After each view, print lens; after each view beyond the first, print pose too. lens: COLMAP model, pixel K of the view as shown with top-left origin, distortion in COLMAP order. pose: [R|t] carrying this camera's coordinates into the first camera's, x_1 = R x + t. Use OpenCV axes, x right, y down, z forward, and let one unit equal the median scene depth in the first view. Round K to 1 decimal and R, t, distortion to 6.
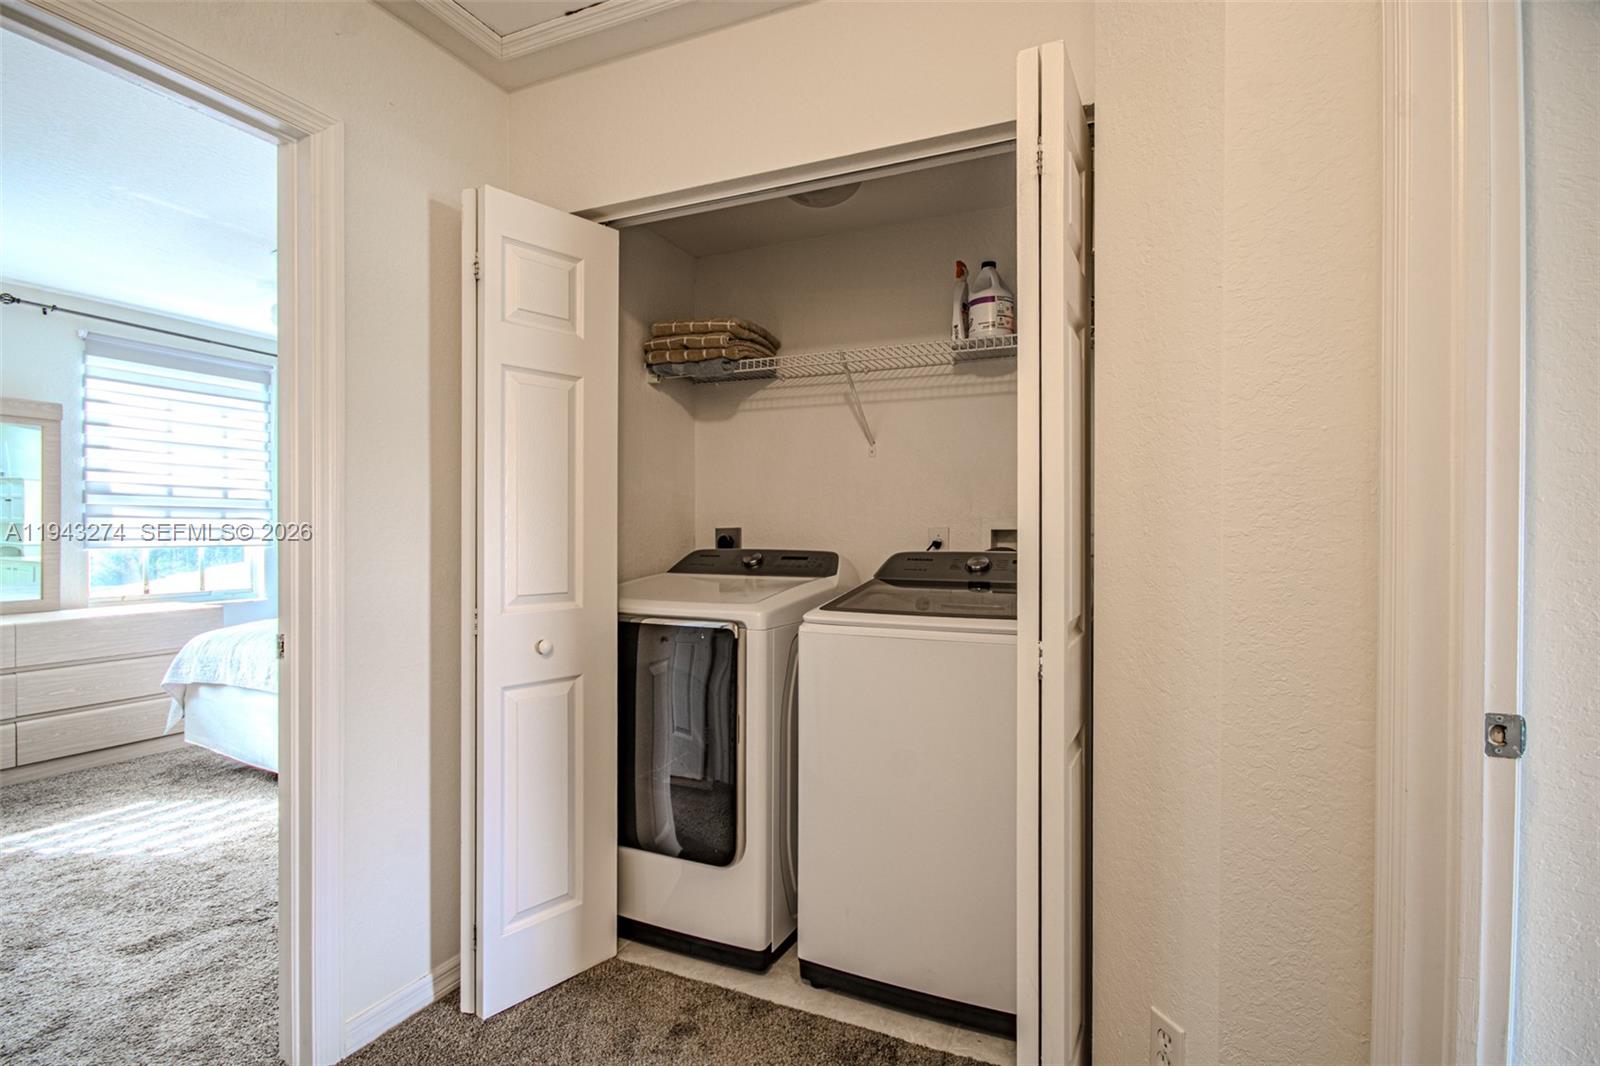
lens RADIAL K [[747.1, 0, 804.1], [0, 747.1, 545.3], [0, 0, 1]] dist [0.036118, -0.024969]
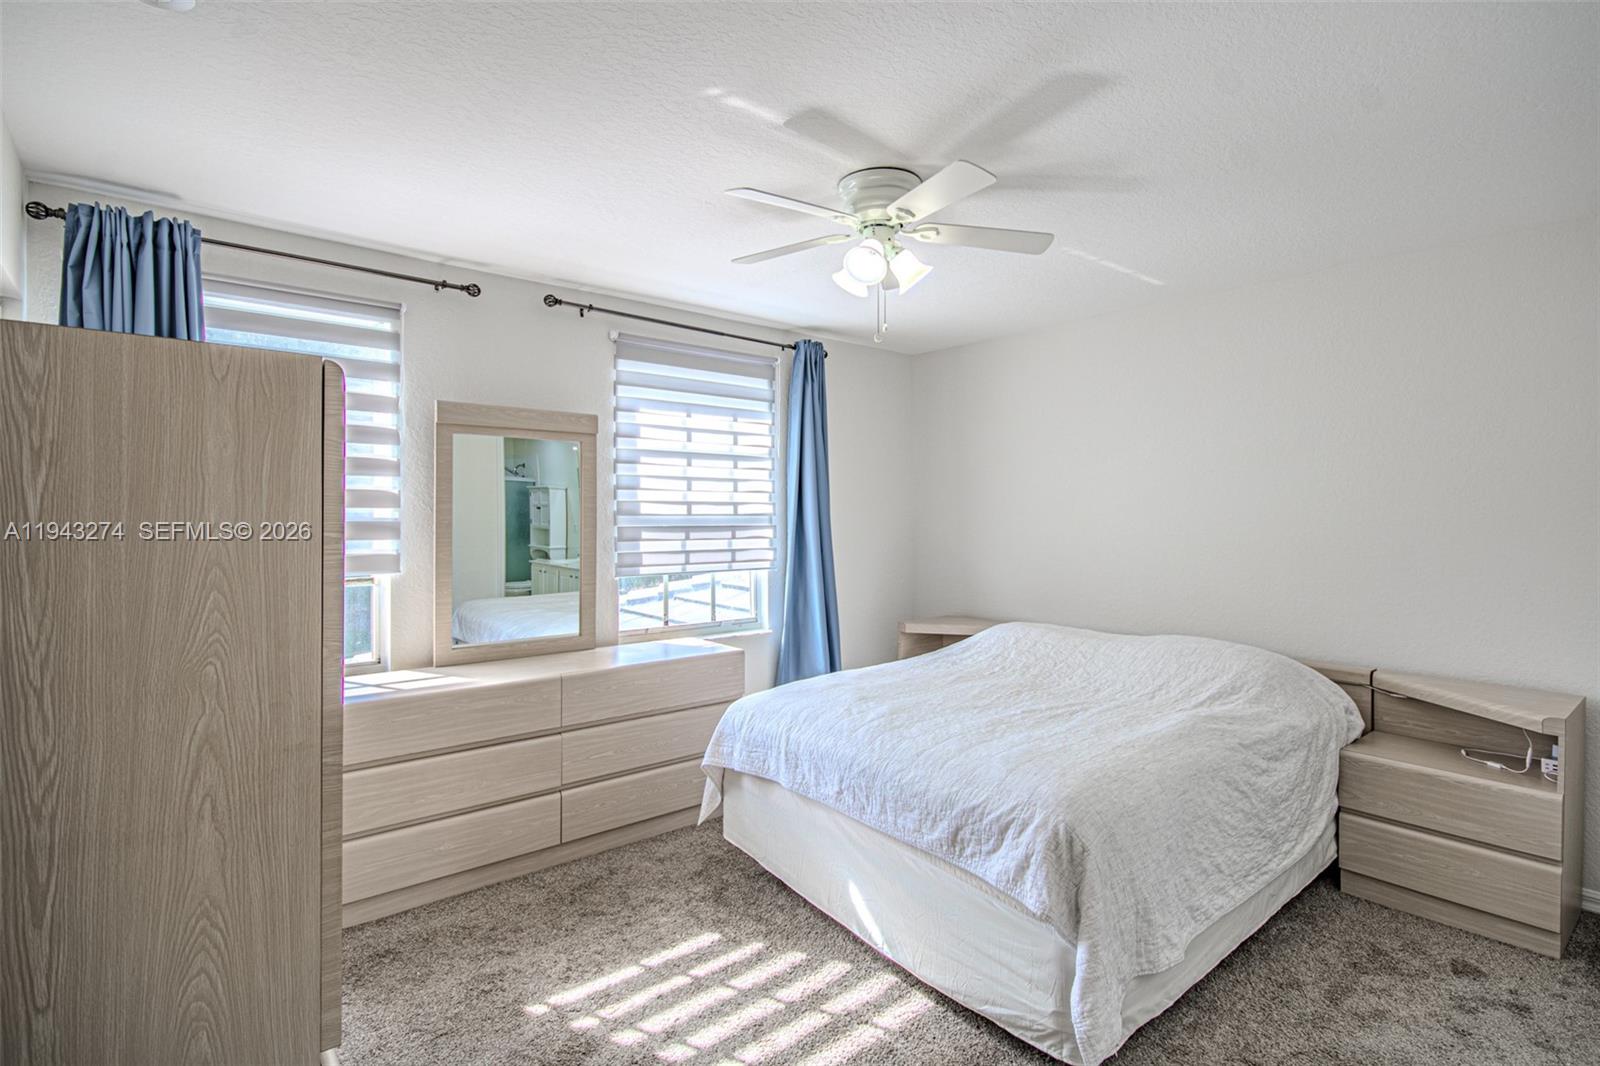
lens RADIAL K [[744.1, 0, 800.0], [0, 744.1, 533.0], [0, 0, 1]] dist [-0.000332, -0.000948]
pose [[0.894515, 0.008034, -0.446966, -0.369891], [-0.006148, 0.999965, 0.005672, -0.053970], [0.446996, -0.002326, 0.894533, 0.317088]]
